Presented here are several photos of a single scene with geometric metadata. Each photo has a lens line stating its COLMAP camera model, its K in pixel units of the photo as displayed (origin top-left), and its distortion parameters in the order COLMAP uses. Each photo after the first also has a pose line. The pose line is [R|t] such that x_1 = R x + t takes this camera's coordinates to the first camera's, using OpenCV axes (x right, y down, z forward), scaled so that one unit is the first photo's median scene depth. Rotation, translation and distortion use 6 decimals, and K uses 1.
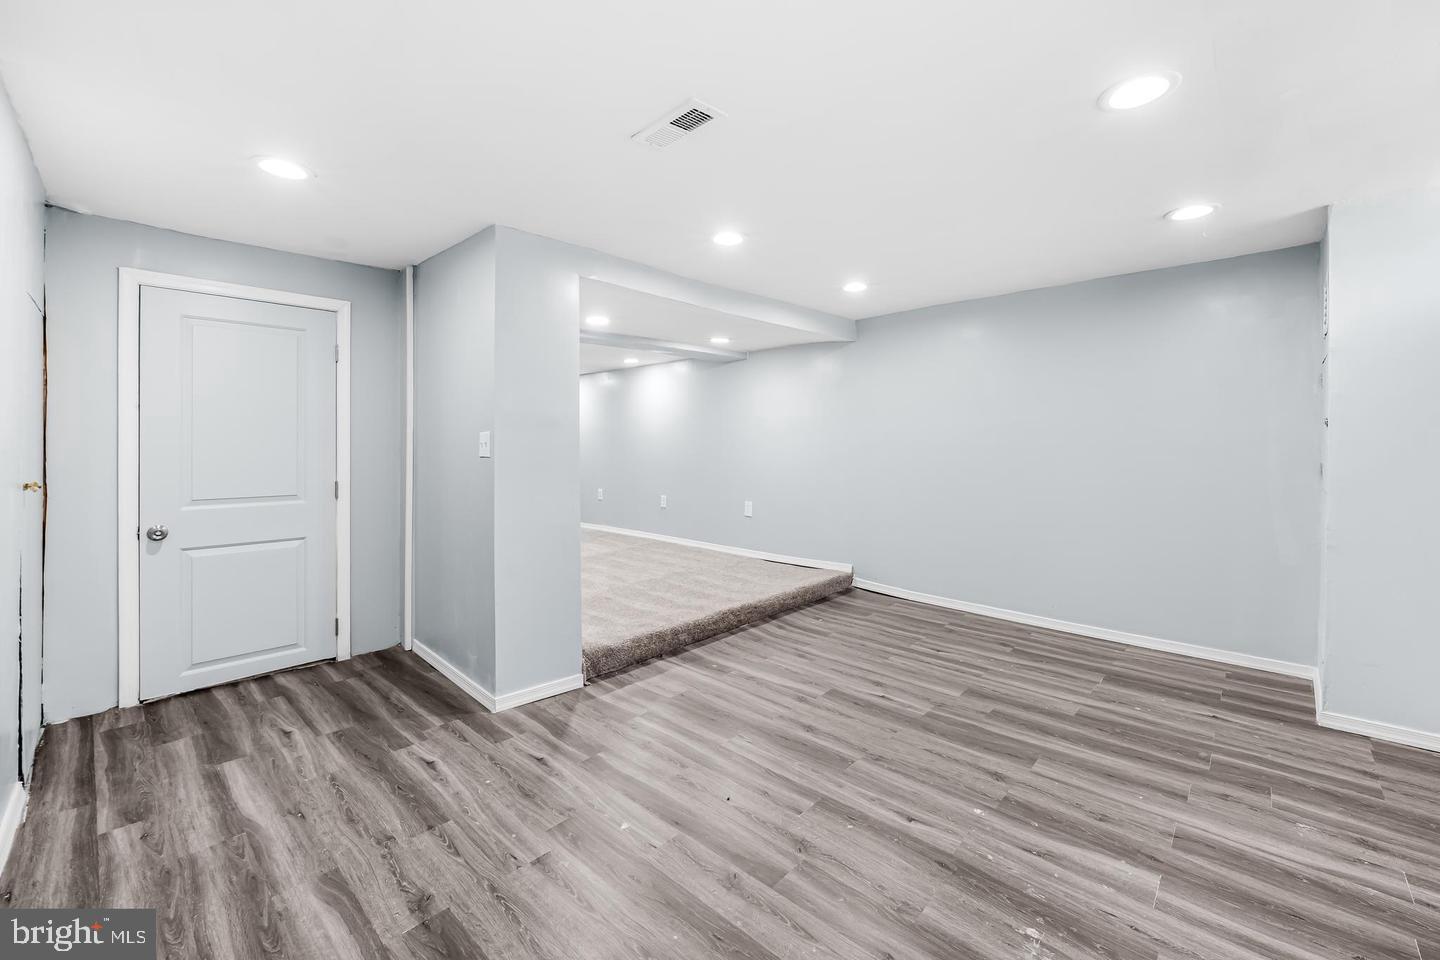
lens RADIAL K [[610.3, 0, 699.2], [0, 610.3, 442.1], [0, 0, 1]] dist [-0.002502, -0.000478]
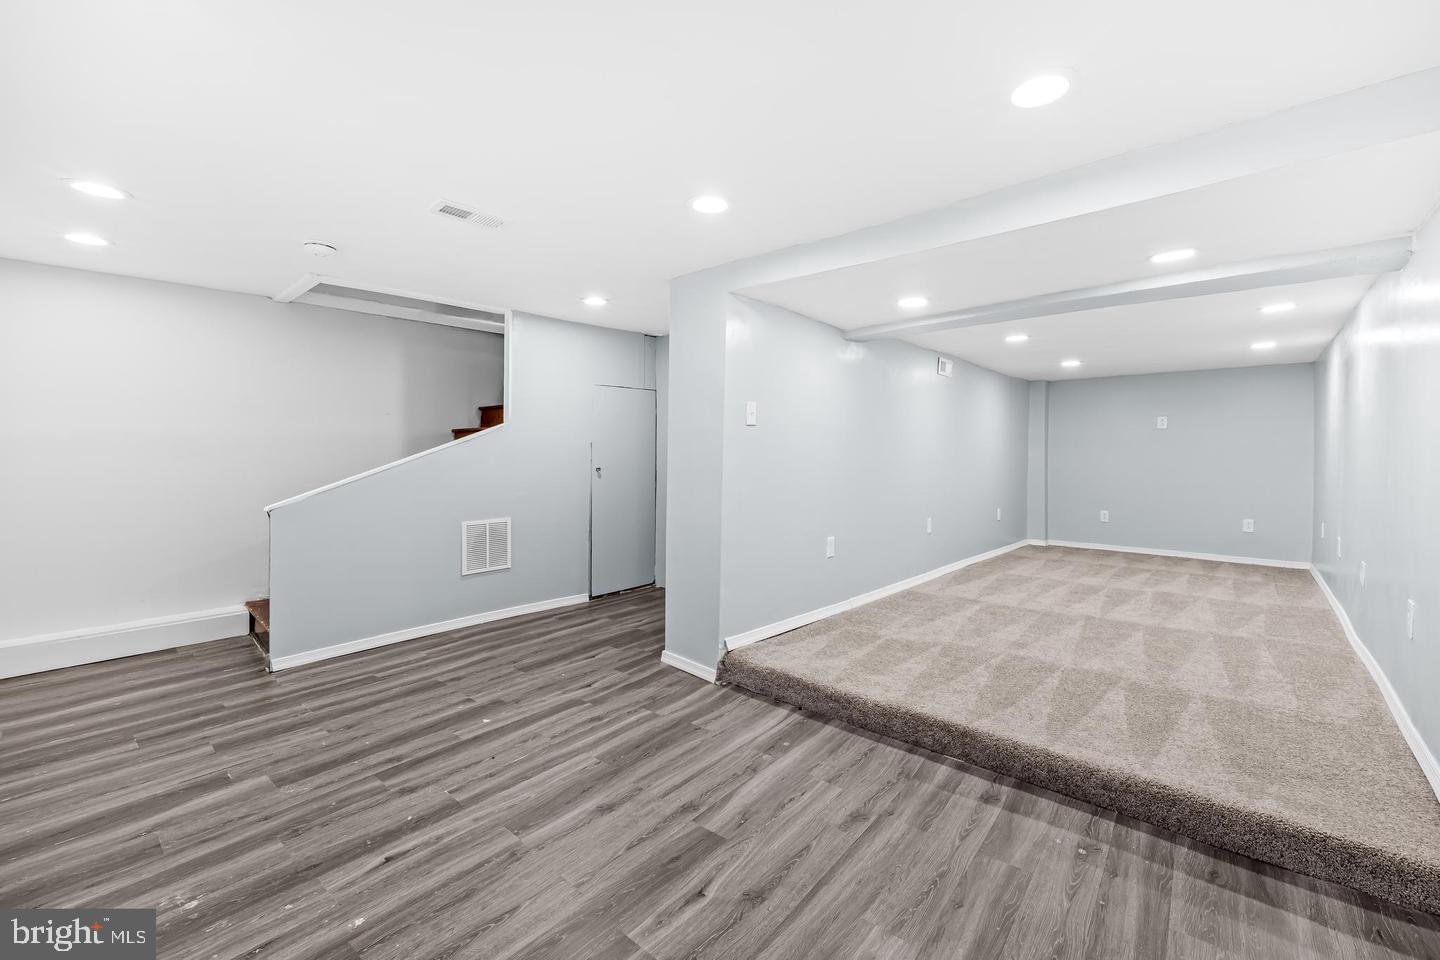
lens RADIAL K [[582.1, 0, 718.0], [0, 582.1, 468.8], [0, 0, 1]] dist [-0.004517, 0.000551]
pose [[0.052607, 0.031157, -0.998129, 1.053858], [-0.002462, 0.999514, 0.031070, -0.006537], [0.998612, 0.000823, 0.052658, 1.235904]]
